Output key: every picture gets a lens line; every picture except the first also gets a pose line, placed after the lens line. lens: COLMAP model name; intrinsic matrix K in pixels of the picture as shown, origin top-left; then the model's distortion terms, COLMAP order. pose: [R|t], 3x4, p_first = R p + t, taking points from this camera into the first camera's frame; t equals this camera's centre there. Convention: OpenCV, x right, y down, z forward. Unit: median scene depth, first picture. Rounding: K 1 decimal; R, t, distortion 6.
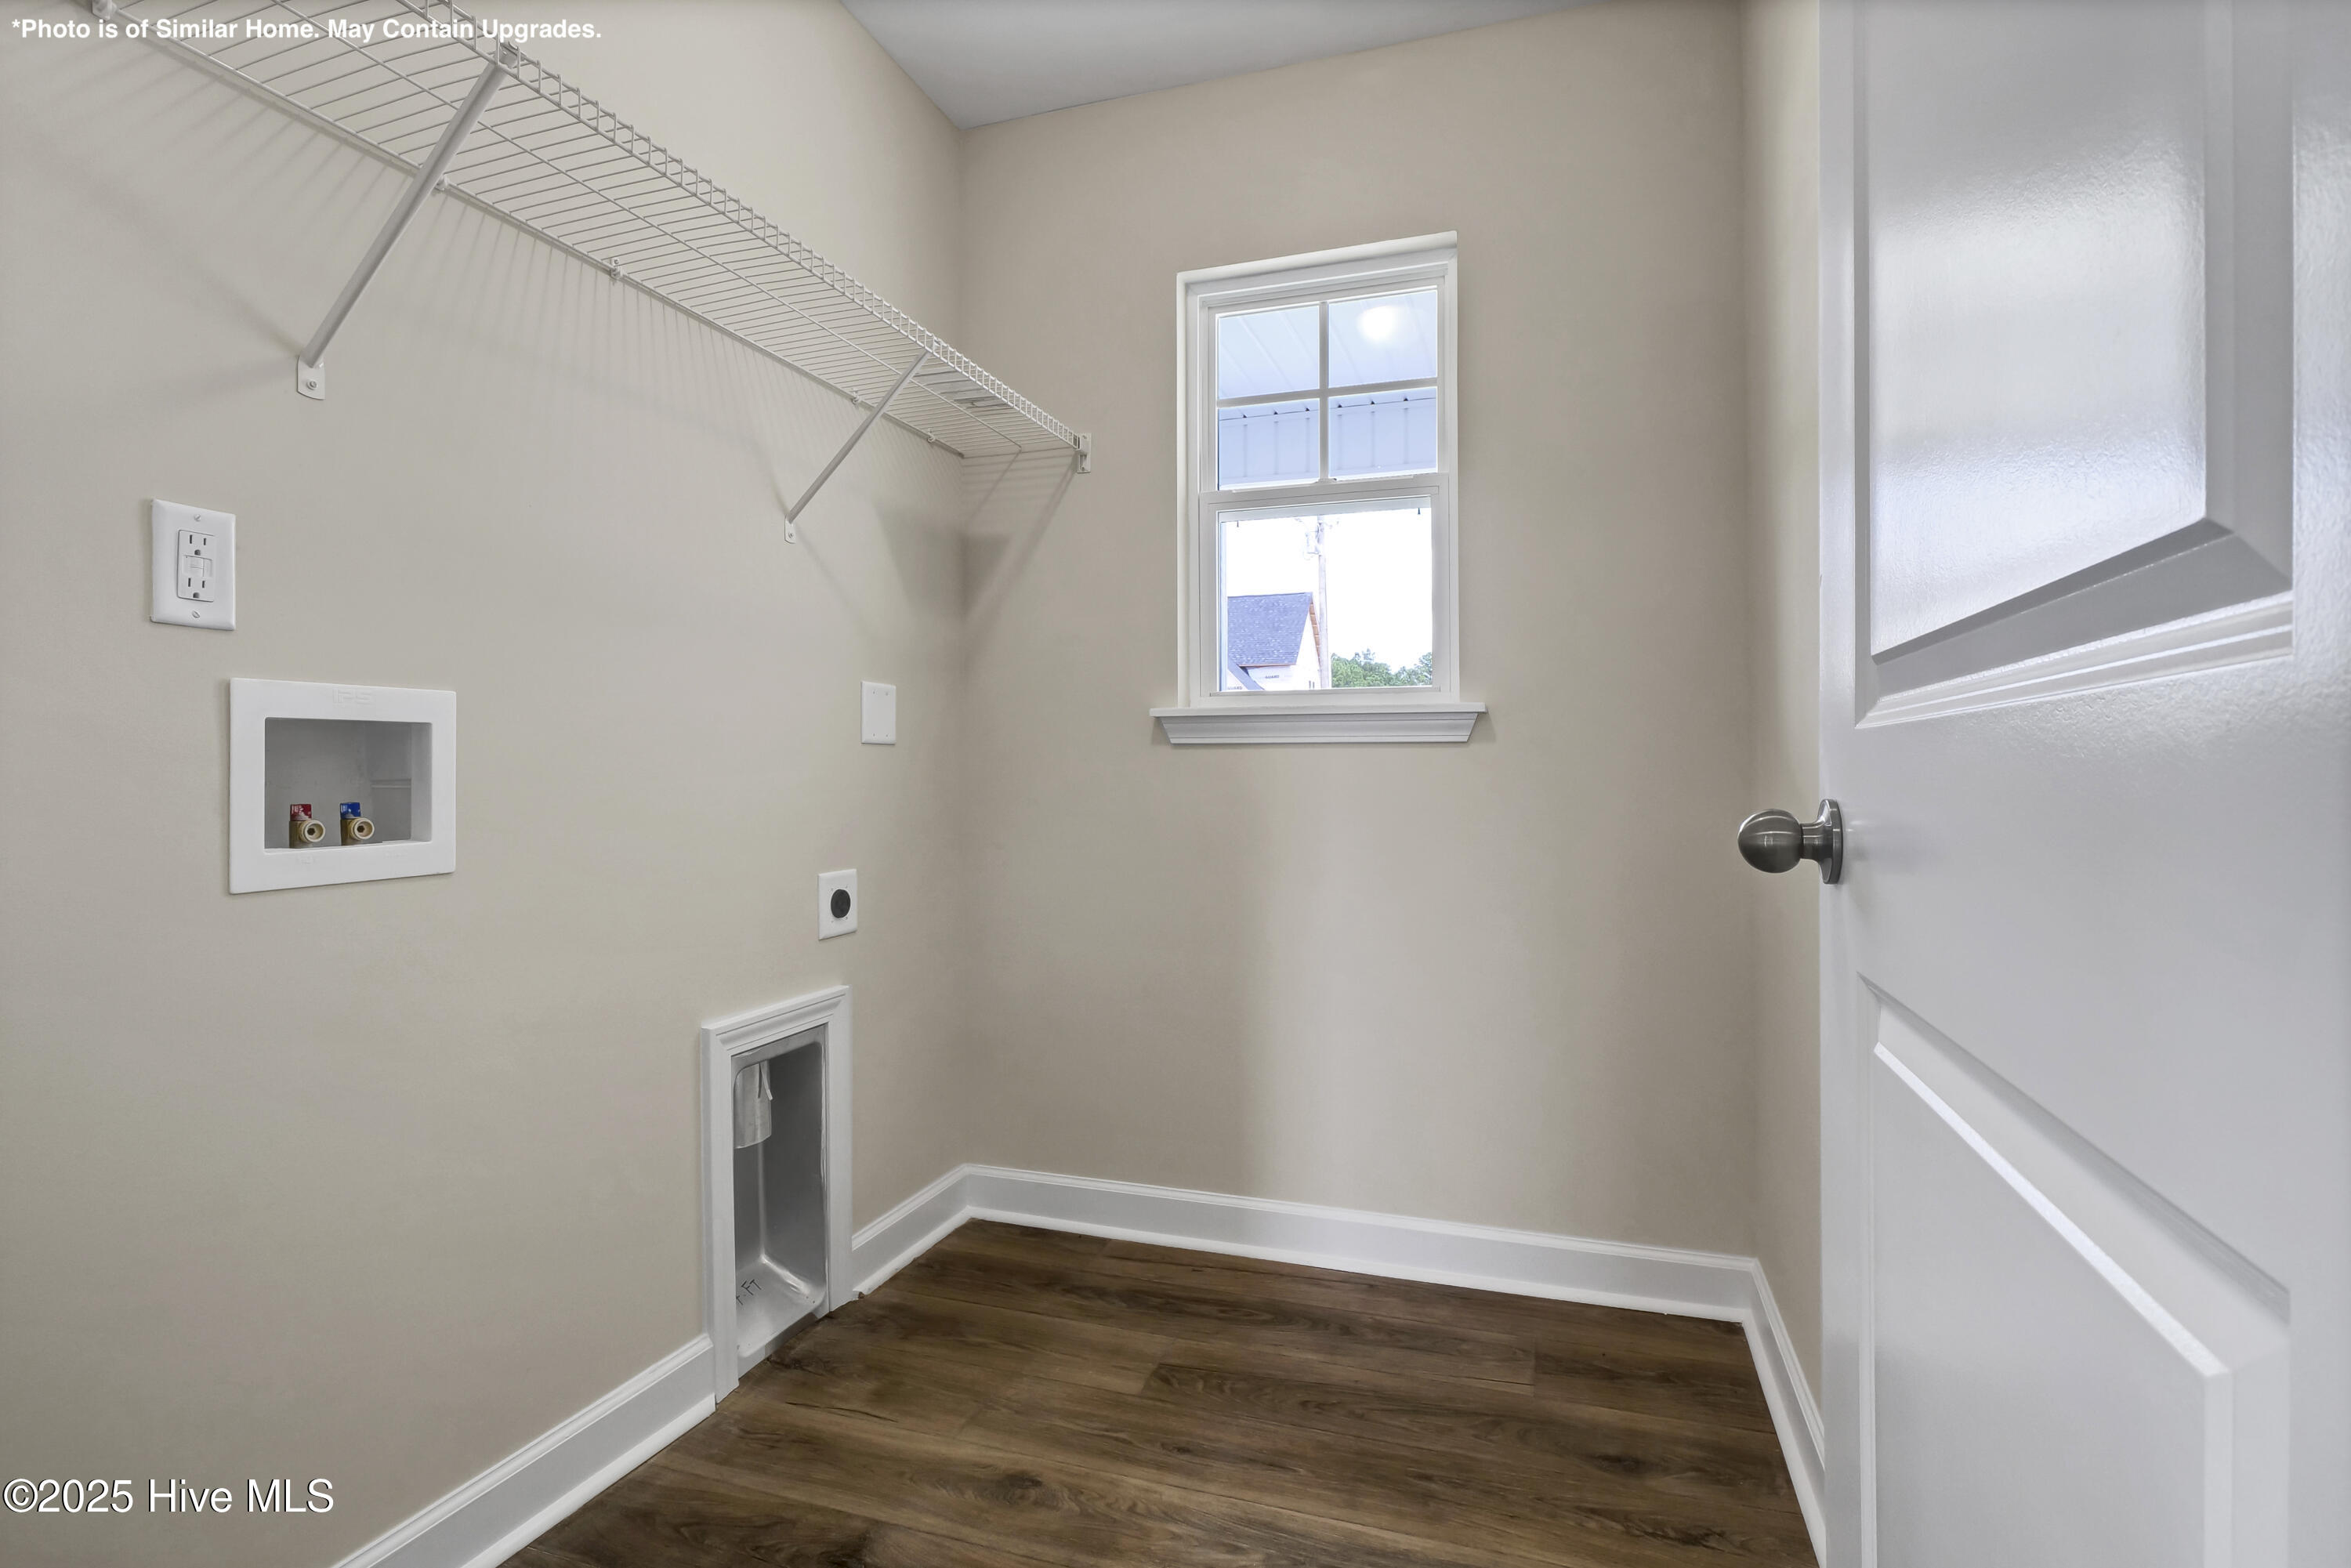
lens RADIAL K [[1165.6, 0, 1161.2], [0, 1165.6, 779.1], [0, 0, 1]] dist [-0.016295, -0.001106]
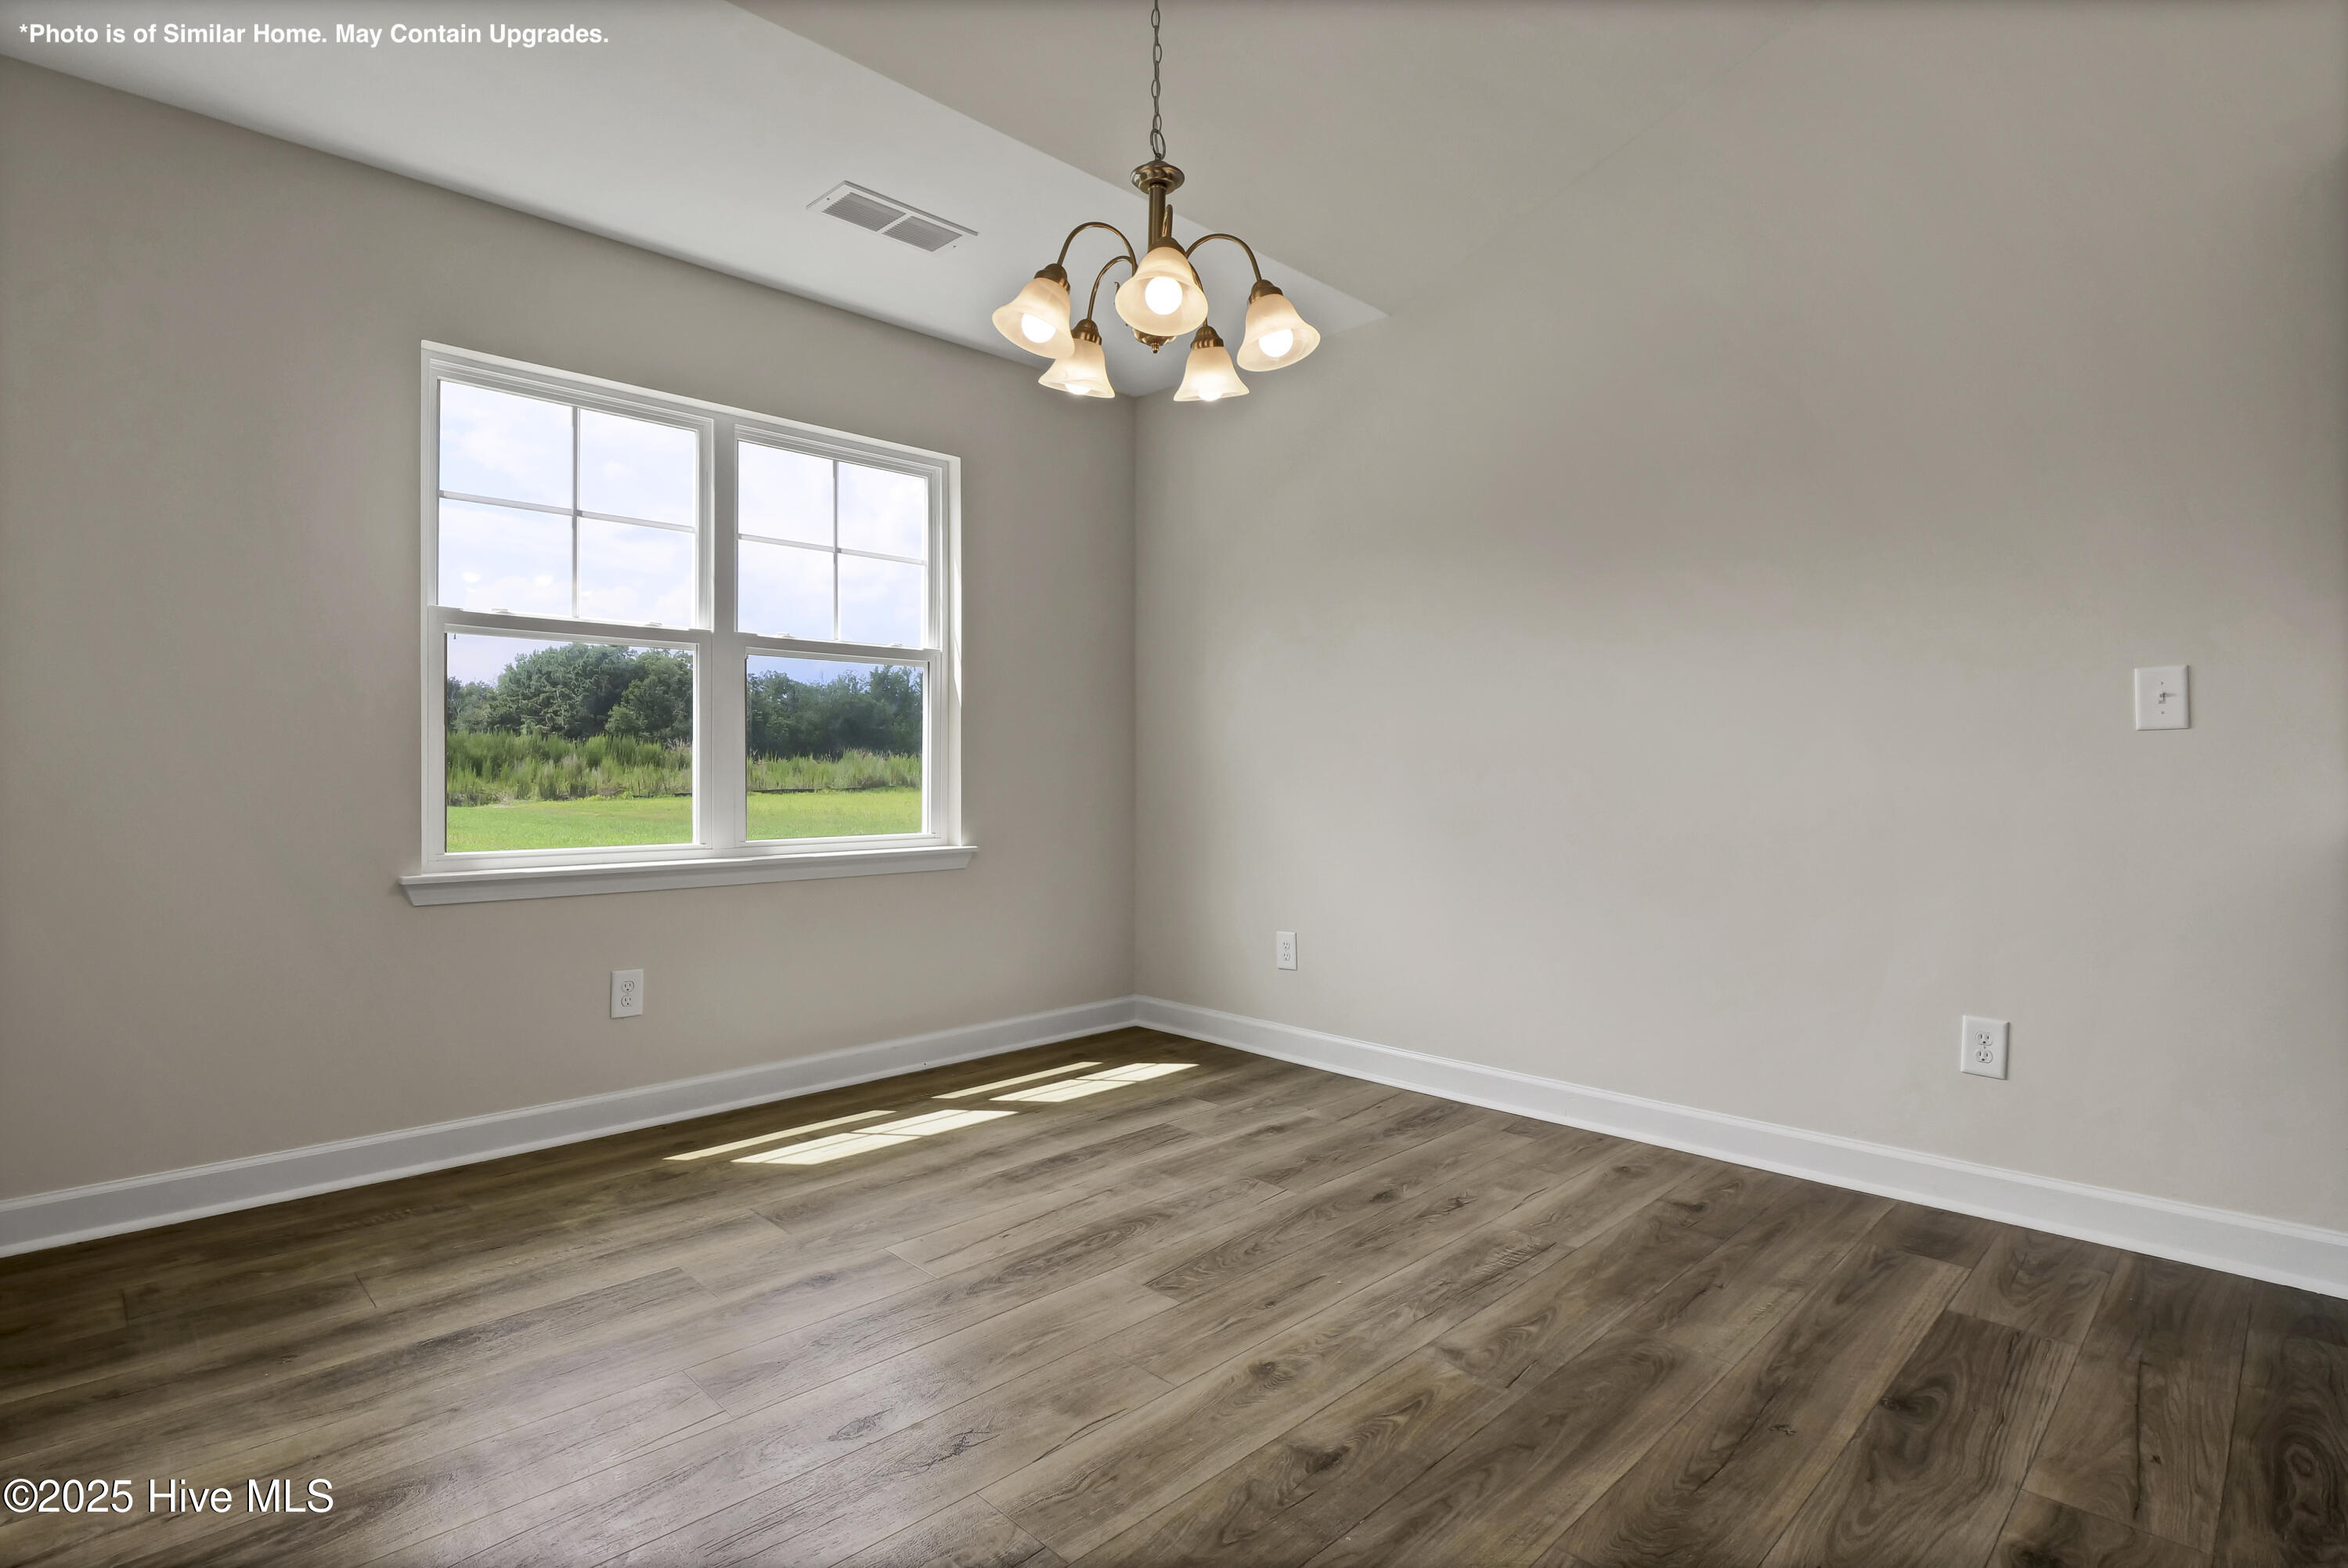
lens RADIAL K [[1164.1, 0, 1164.7], [0, 1164.1, 778.9], [0, 0, 1]] dist [-0.016295, -0.001106]
pose [[0.443584, -0.006029, 0.896212, -1.090582], [0.003729, 0.999981, 0.004882, -0.002357], [-0.896225, 0.001176, 0.443598, 0.504919]]
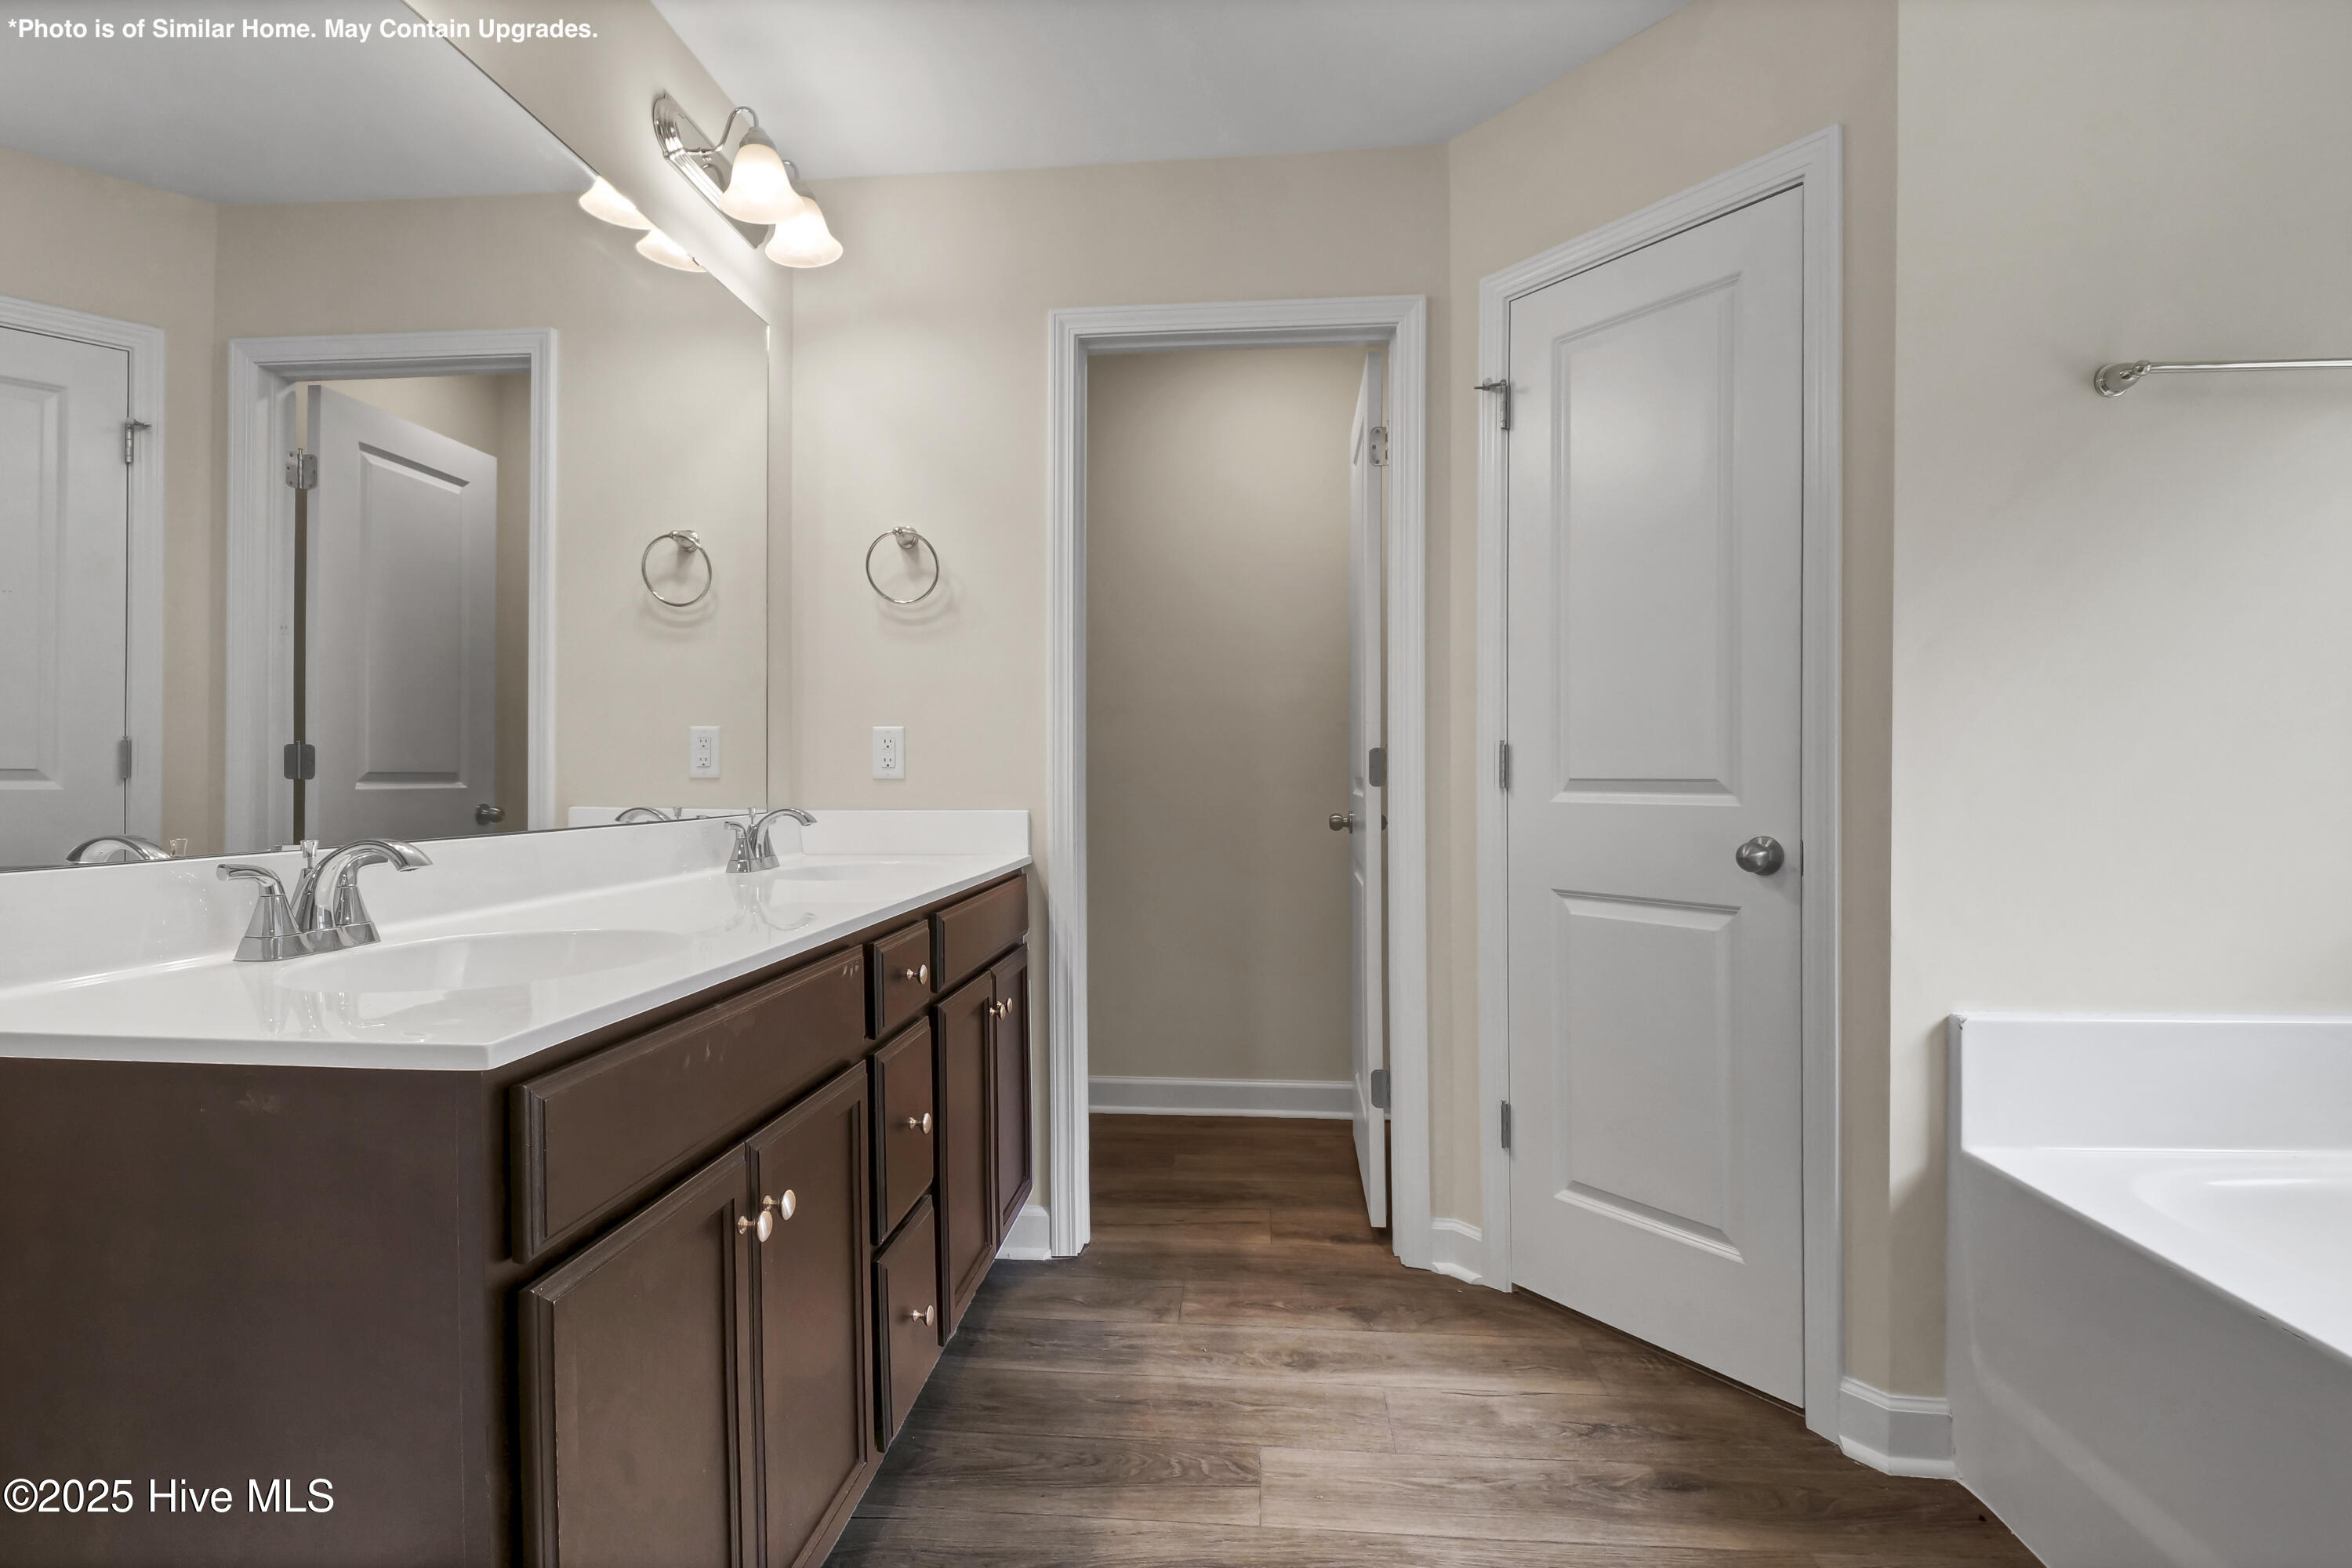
lens RADIAL K [[1166.1, 0, 1168.8], [0, 1166.1, 779.7], [0, 0, 1]] dist [-0.016295, -0.001106]
pose [[-0.966722, -0.008485, -0.255688, 0.324927], [-0.011470, 0.999882, 0.010189, -0.060019], [0.255571, 0.012783, -0.966706, 1.982602]]
